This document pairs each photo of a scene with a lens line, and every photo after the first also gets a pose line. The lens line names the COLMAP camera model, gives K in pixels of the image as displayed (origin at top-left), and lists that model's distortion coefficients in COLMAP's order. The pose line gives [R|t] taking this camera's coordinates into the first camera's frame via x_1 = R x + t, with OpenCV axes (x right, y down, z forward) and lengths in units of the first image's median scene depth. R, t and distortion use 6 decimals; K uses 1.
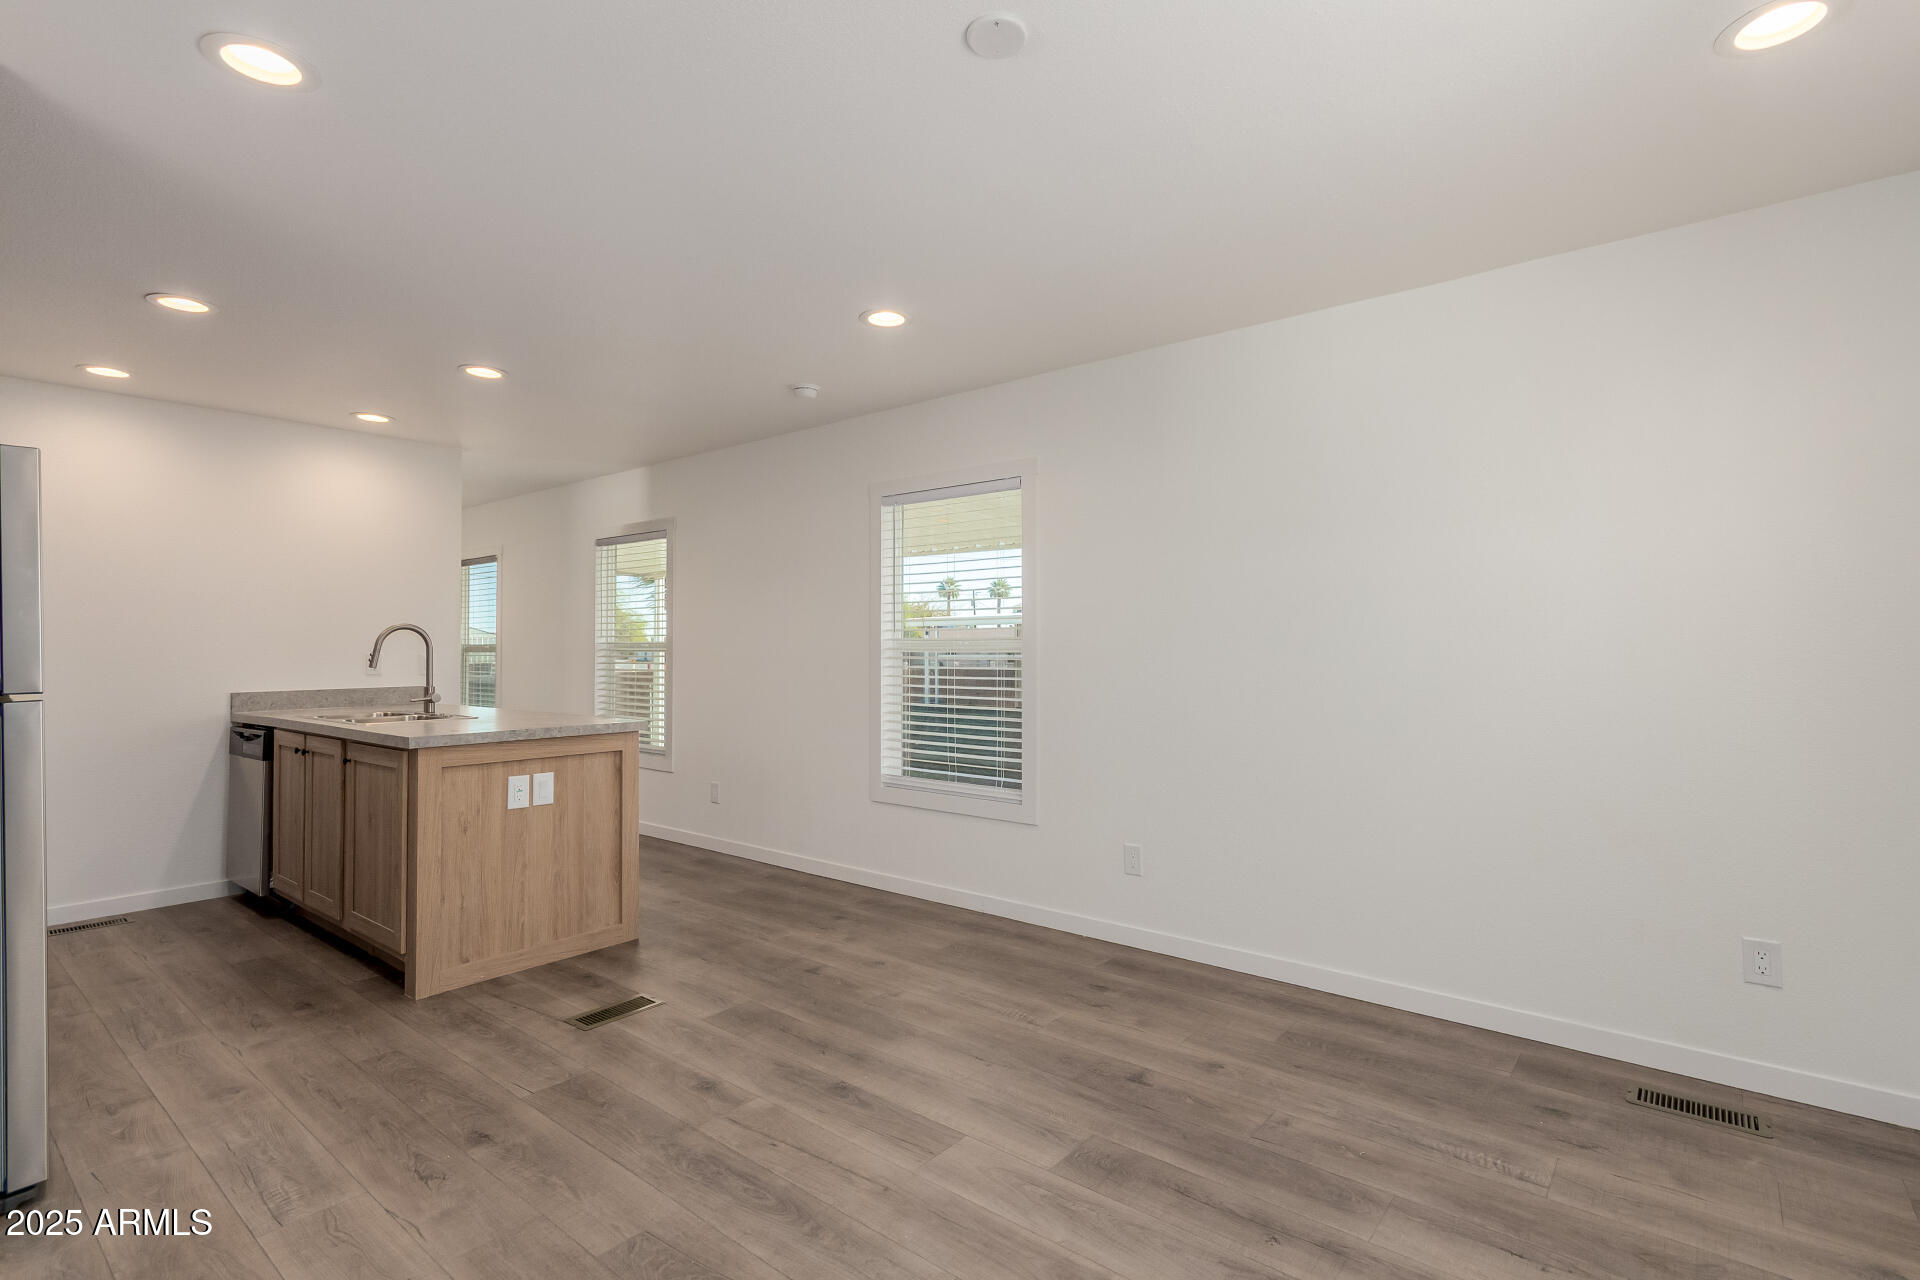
lens RADIAL K [[920.0, 0, 959.3], [0, 920.0, 619.0], [0, 0, 1]] dist [0.011272, -0.002140]
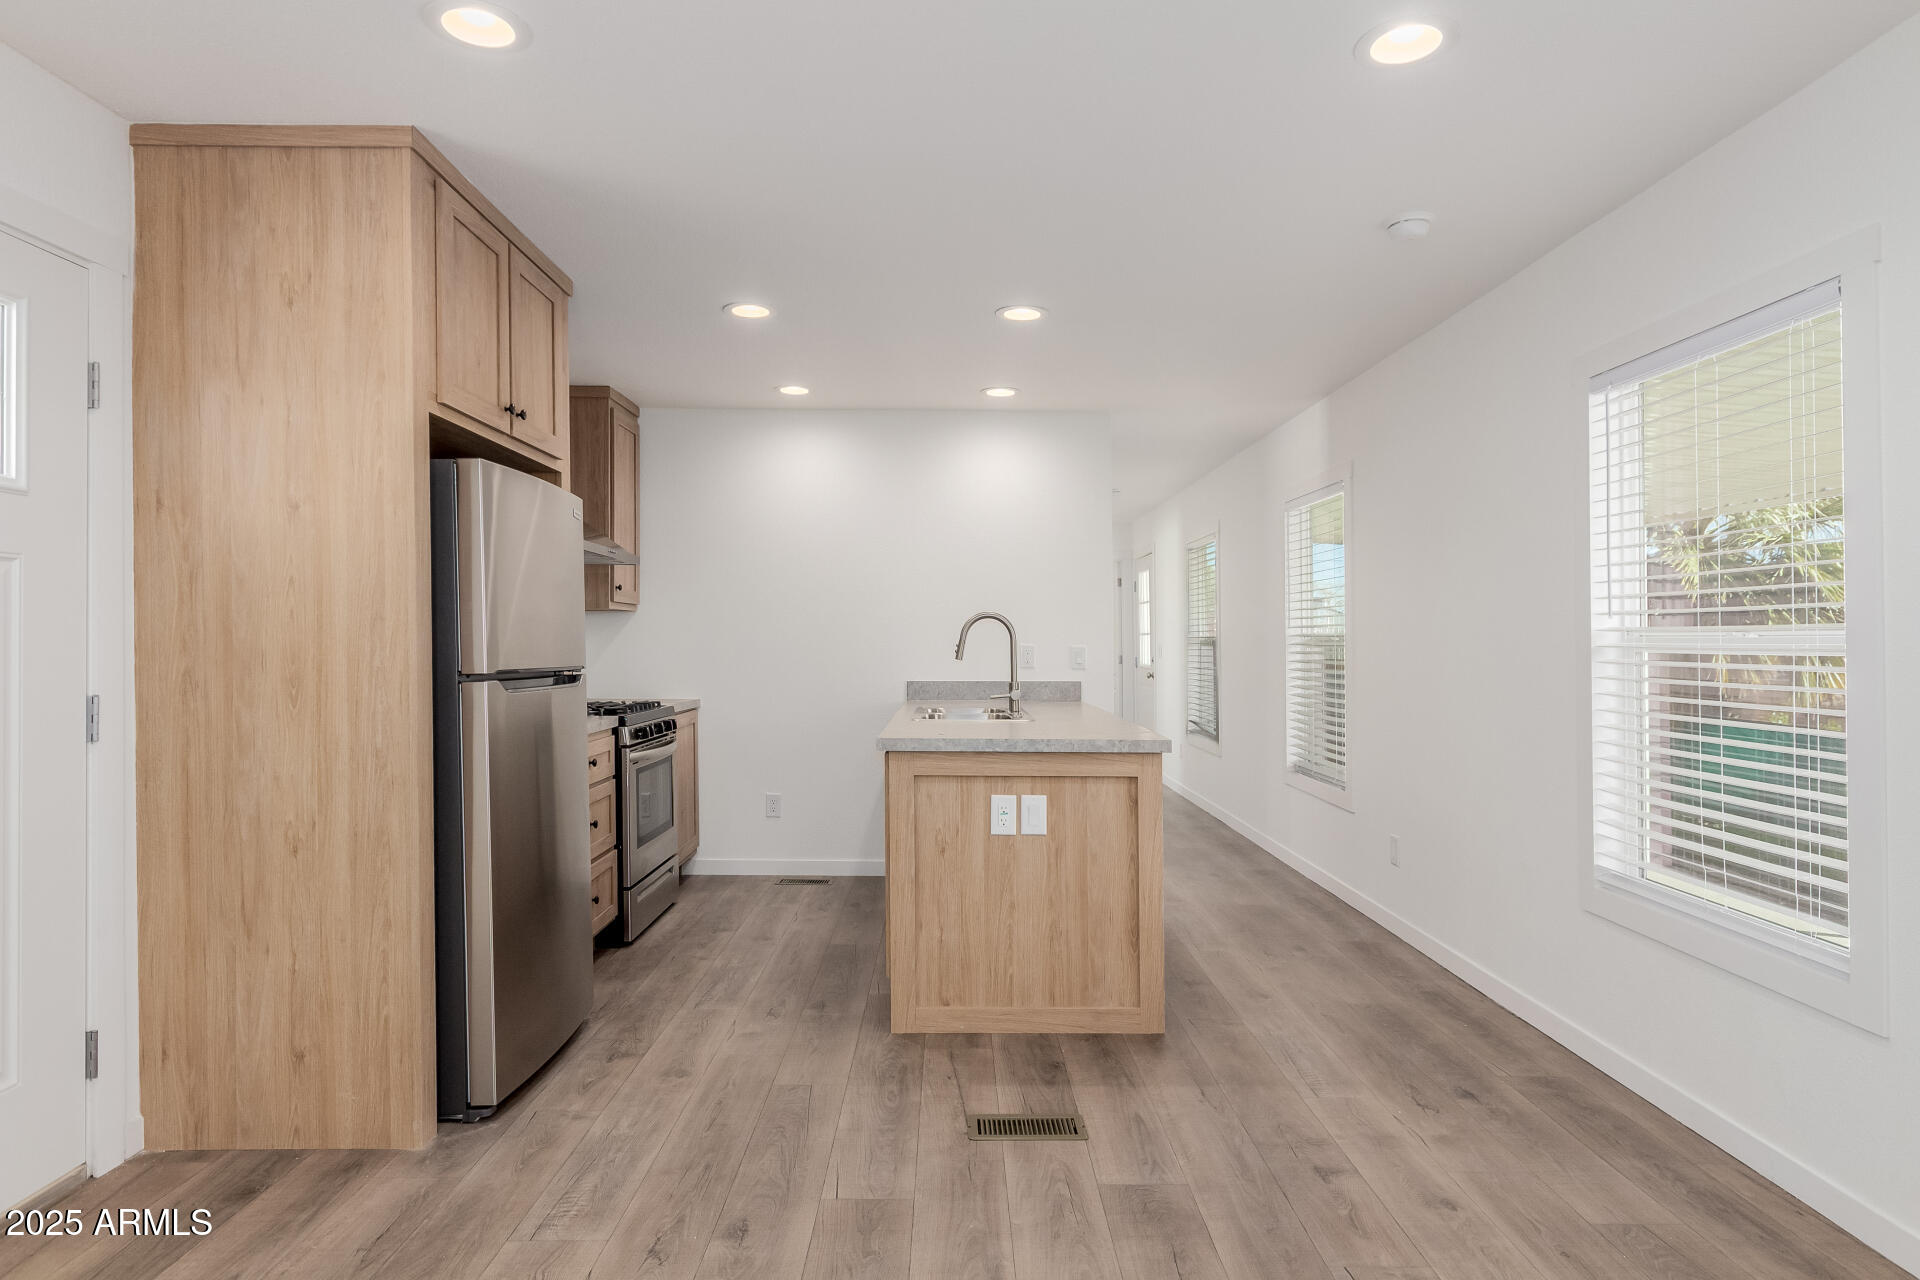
lens RADIAL K [[1074.3, 0, 961.7], [0, 1074.3, 622.5], [0, 0, 1]] dist [0.003519, 0.000758]
pose [[0.640386, -0.005401, -0.768034, 0.219943], [0.015651, 0.999859, 0.006019, 0.009742], [0.767894, -0.015876, 0.640380, 0.342906]]
